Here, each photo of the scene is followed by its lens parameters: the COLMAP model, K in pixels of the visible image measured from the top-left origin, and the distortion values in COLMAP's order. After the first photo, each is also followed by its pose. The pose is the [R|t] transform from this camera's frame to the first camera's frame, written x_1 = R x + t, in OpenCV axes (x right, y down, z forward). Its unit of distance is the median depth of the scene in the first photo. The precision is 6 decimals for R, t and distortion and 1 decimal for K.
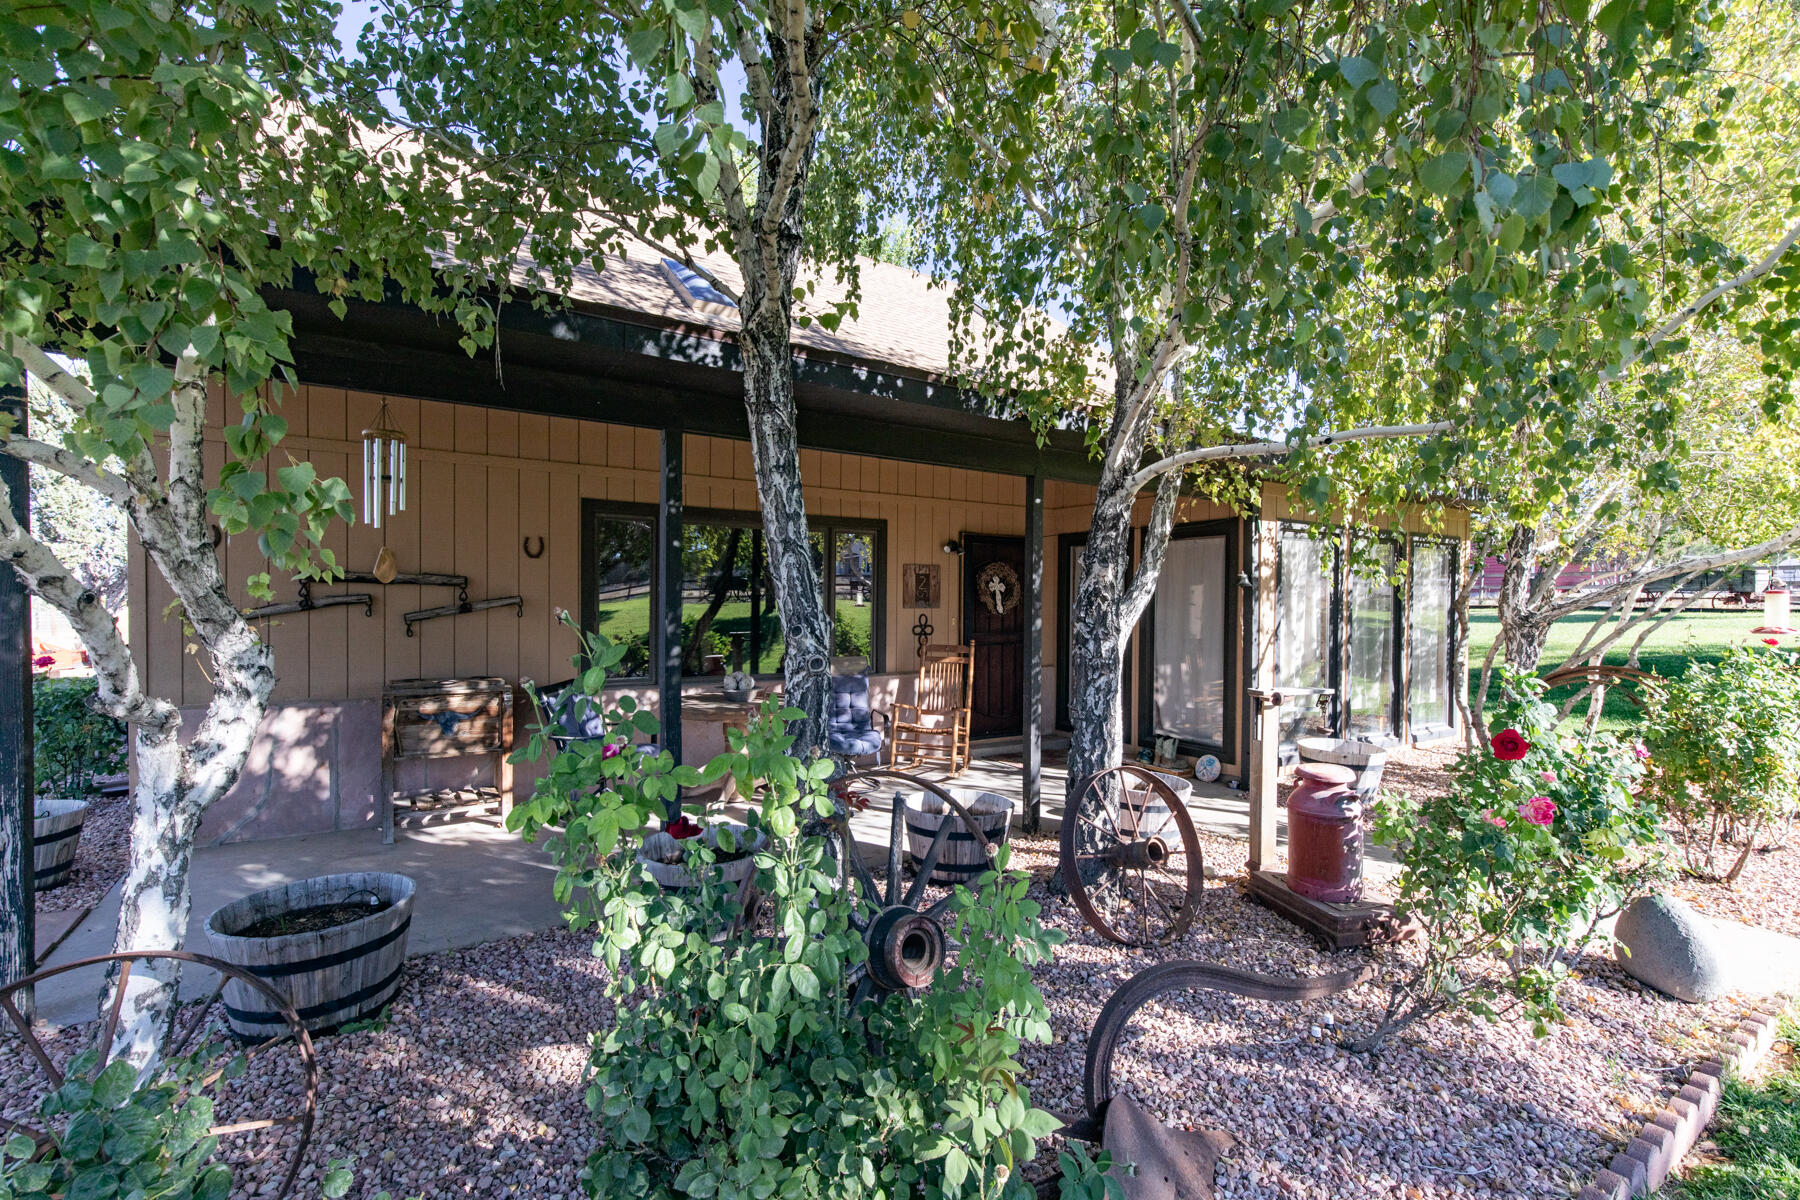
lens RADIAL K [[817.9, 0, 908.2], [0, 817.9, 601.8], [0, 0, 1]] dist [-0.000390, -0.000094]
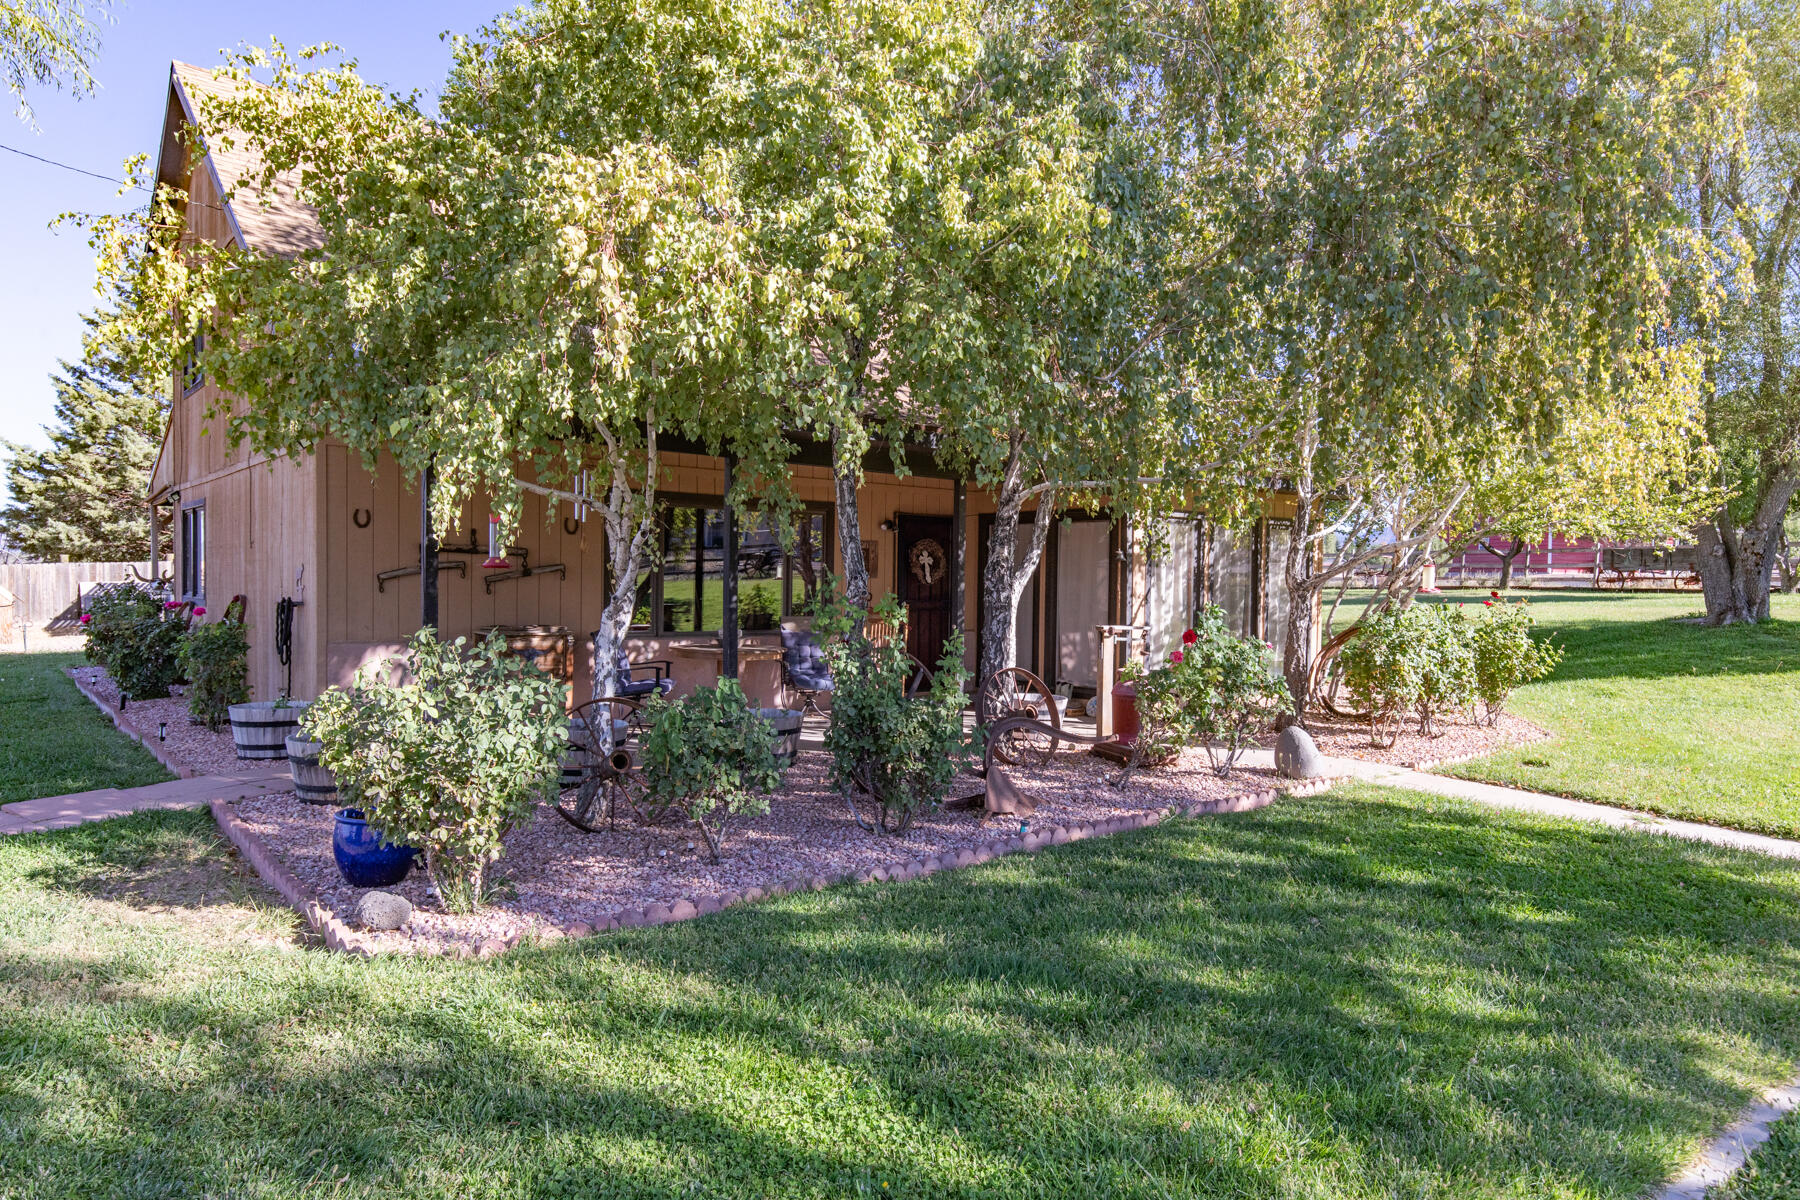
lens RADIAL K [[1148.8, 0, 908.4], [0, 1148.8, 597.3], [0, 0, 1]] dist [0.011084, 0.001037]
pose [[0.993362, 0.003946, 0.114962, -0.140879], [-0.005452, 0.999903, 0.012785, 0.019251], [-0.114900, -0.013327, 0.993288, -0.835724]]
